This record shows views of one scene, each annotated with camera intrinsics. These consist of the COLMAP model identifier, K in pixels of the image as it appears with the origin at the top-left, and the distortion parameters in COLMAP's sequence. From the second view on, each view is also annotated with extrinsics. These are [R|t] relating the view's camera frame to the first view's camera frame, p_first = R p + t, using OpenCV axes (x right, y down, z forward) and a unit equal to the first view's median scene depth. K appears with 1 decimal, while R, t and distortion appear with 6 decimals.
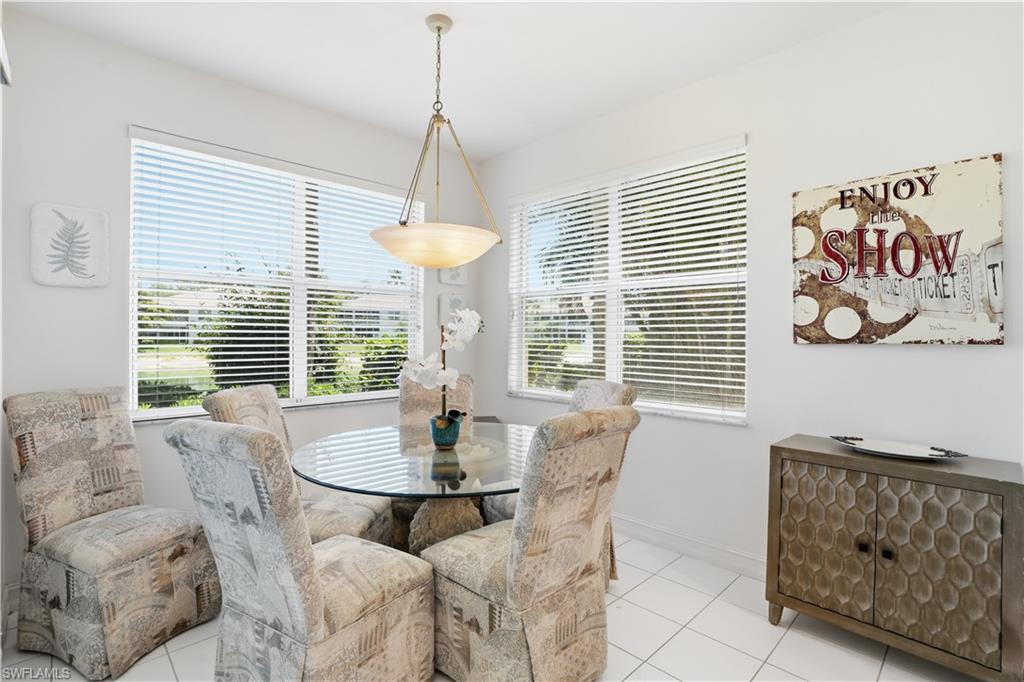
lens RADIAL K [[484.2, 0, 515.1], [0, 484.2, 341.7], [0, 0, 1]] dist [-0.032417, 0.002477]
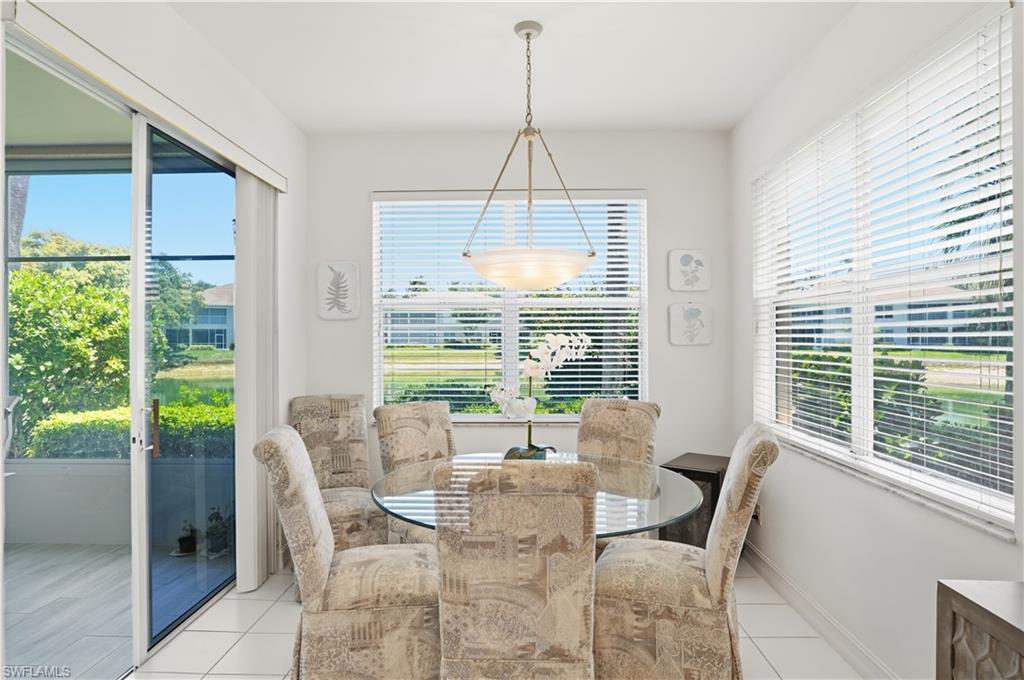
lens RADIAL K [[574.2, 0, 509.4], [0, 574.2, 342.6], [0, 0, 1]] dist [-0.030607, 0.000381]
pose [[0.699981, -0.001615, -0.714160, 0.791026], [-0.003034, 0.999982, -0.005235, -0.057380], [0.714155, 0.005831, 0.699963, 0.246374]]
